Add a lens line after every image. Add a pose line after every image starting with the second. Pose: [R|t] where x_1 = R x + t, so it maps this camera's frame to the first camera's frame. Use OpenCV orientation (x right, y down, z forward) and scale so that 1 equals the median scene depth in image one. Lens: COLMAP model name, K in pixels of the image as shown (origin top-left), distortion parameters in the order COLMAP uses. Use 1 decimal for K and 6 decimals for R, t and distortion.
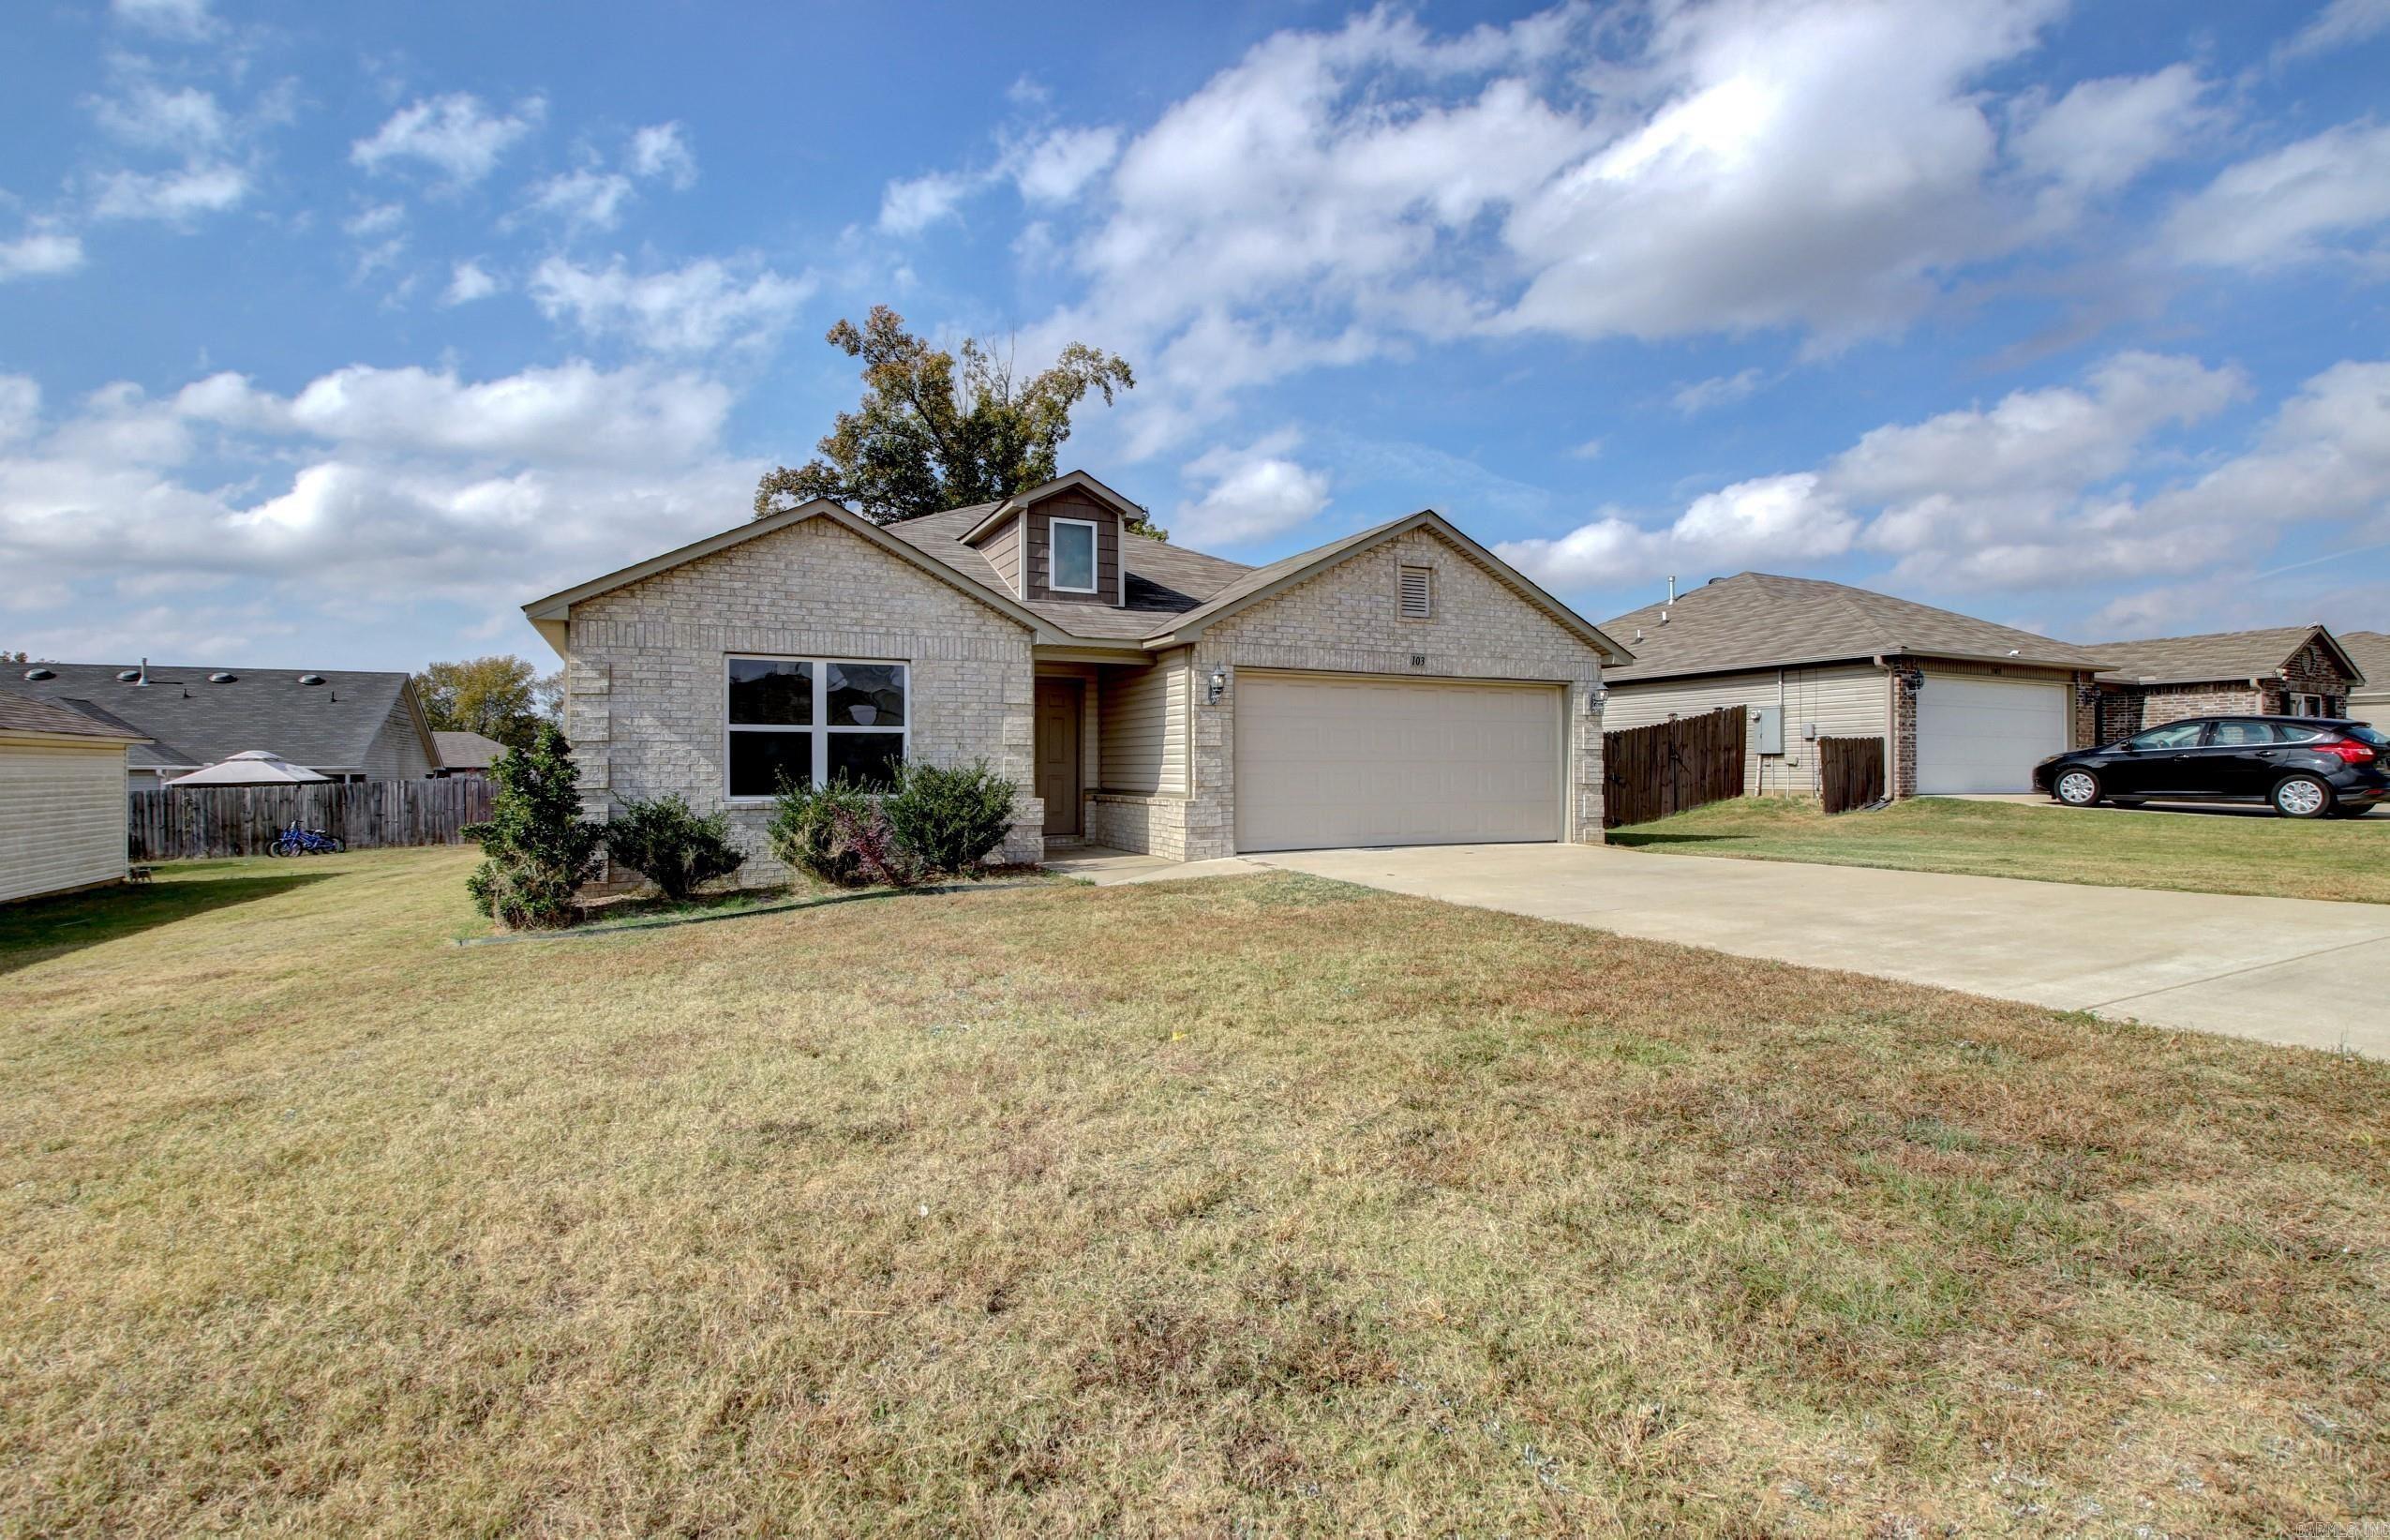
lens RADIAL K [[1118.7, 0, 1191.0], [0, 1118.7, 768.0], [0, 0, 1]] dist [0.001561, -0.000664]
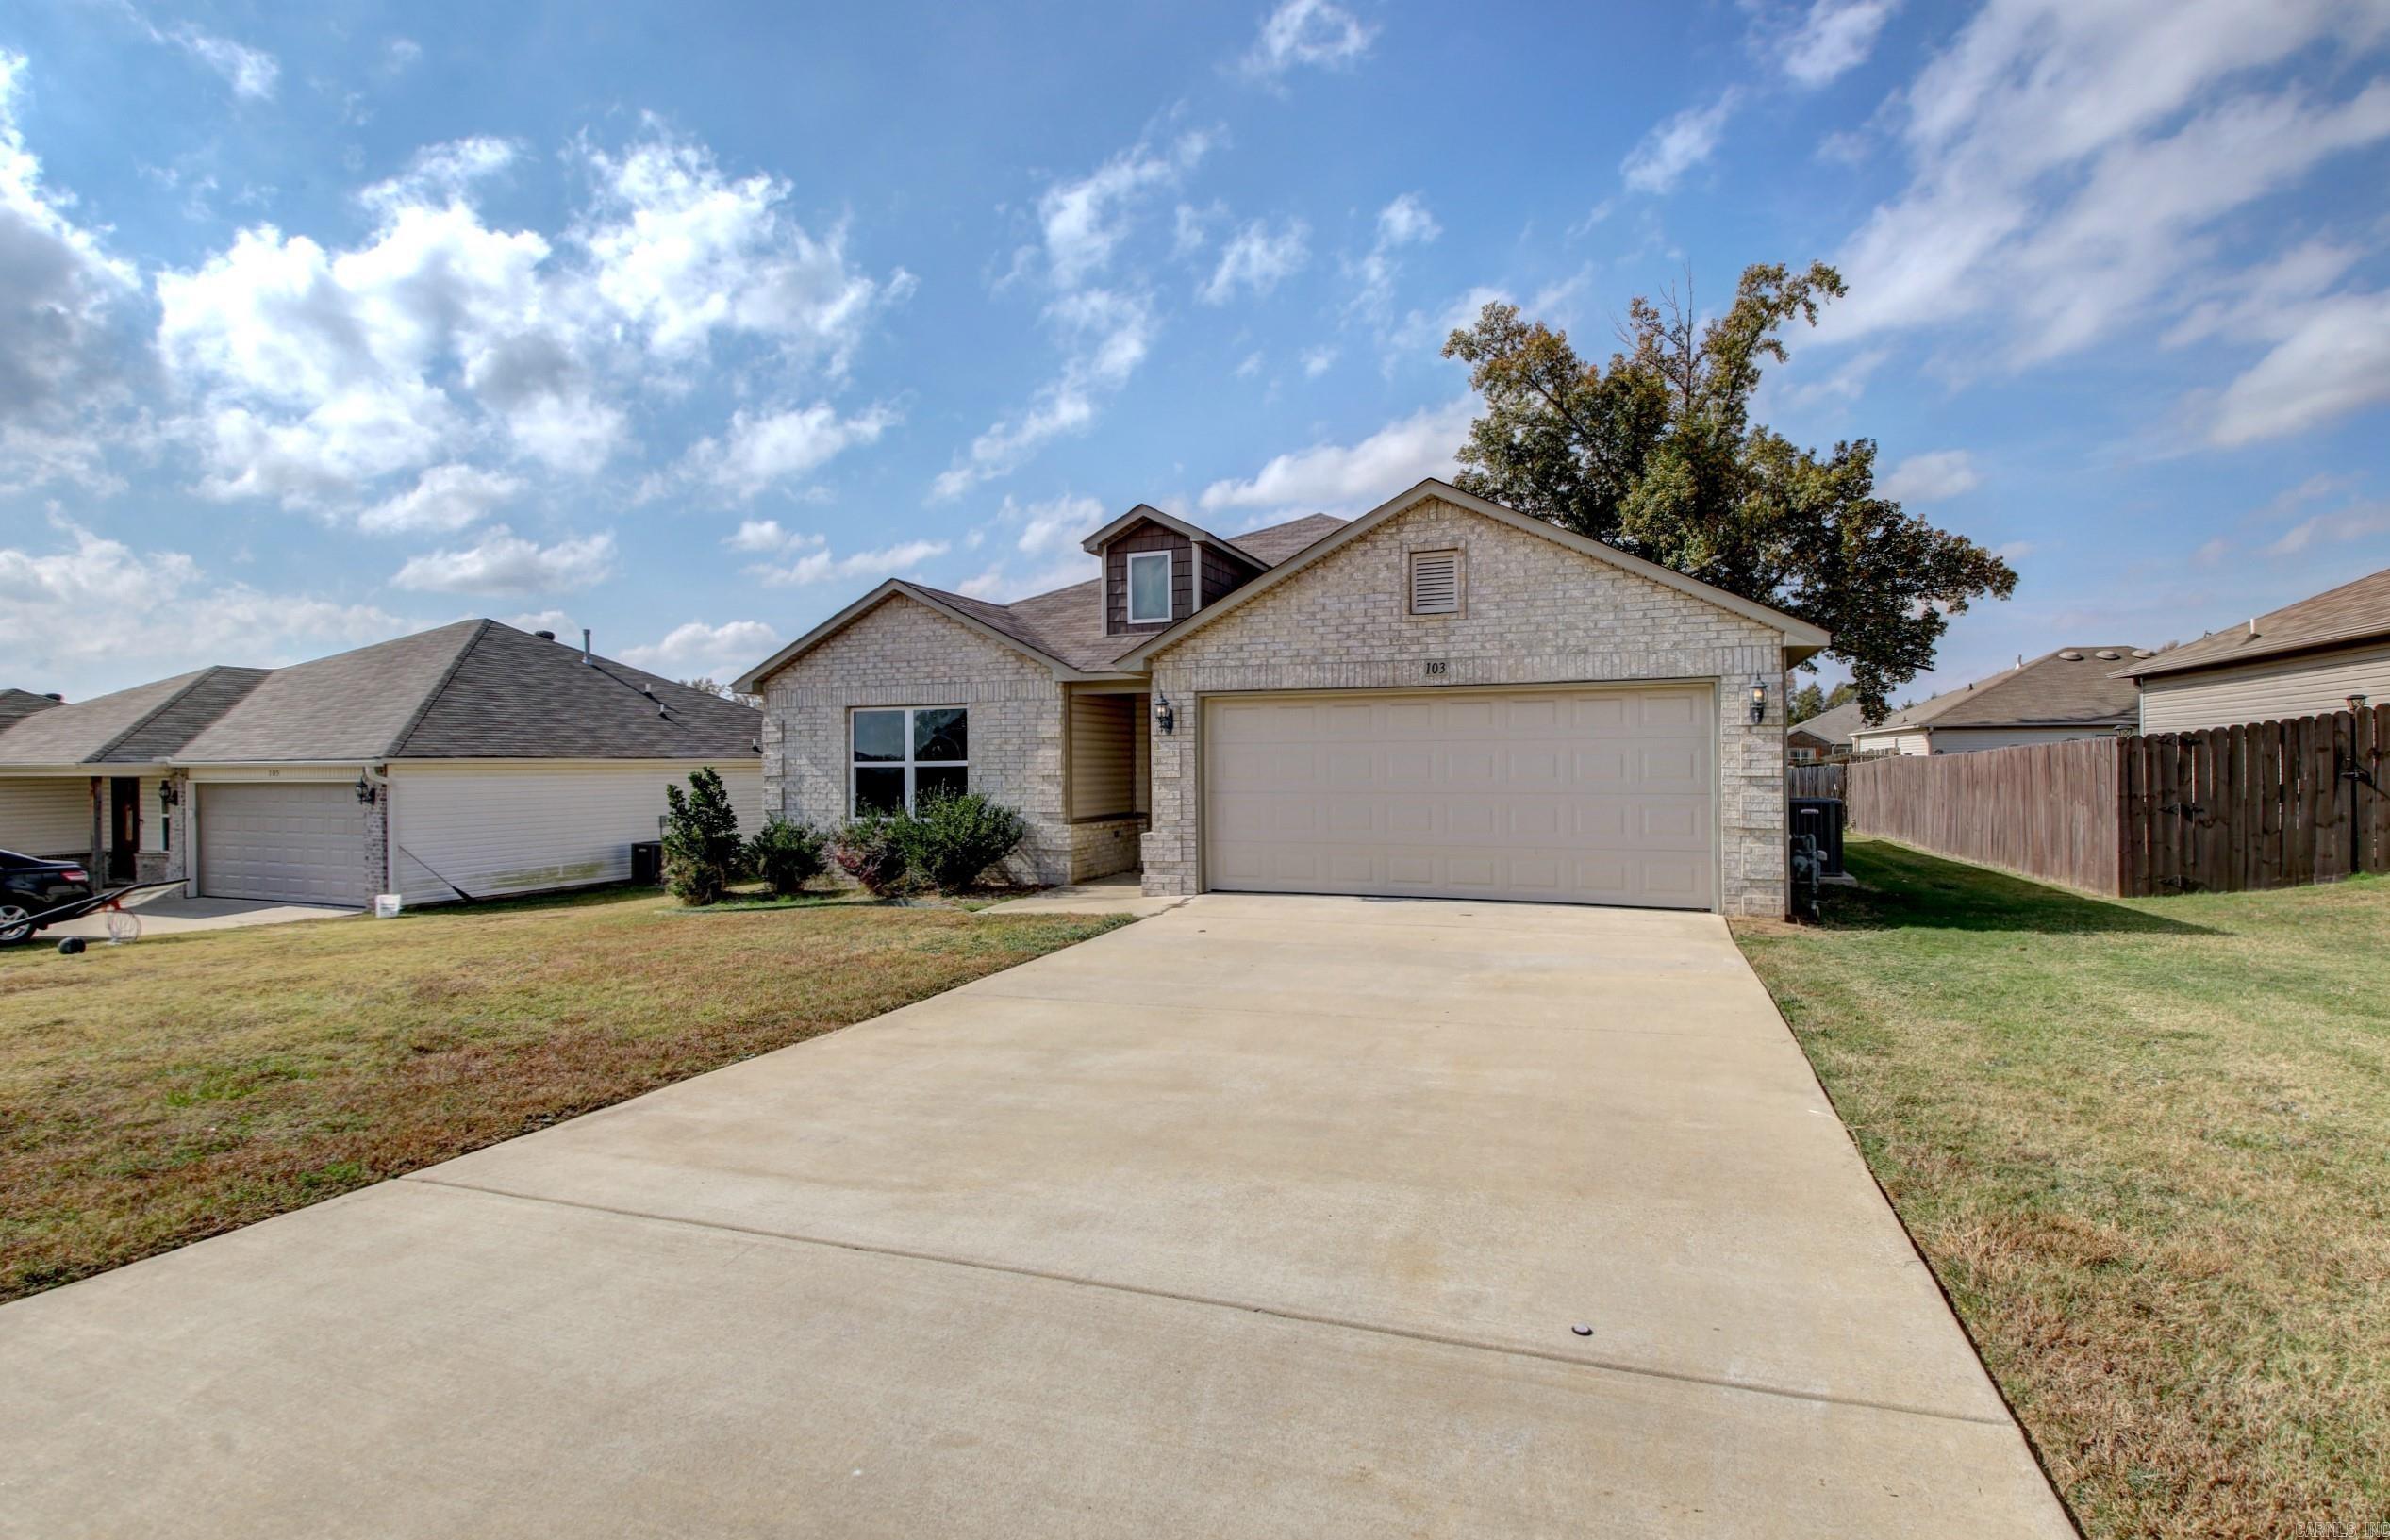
lens RADIAL K [[1118.6, 0, 1195.5], [0, 1118.6, 771.7], [0, 0, 1]] dist [0.001561, -0.000664]
pose [[0.682747, 0.001883, -0.730653, 0.673259], [0.008113, 0.999915, 0.010158, -0.031414], [0.730610, -0.012863, 0.682674, 0.331531]]
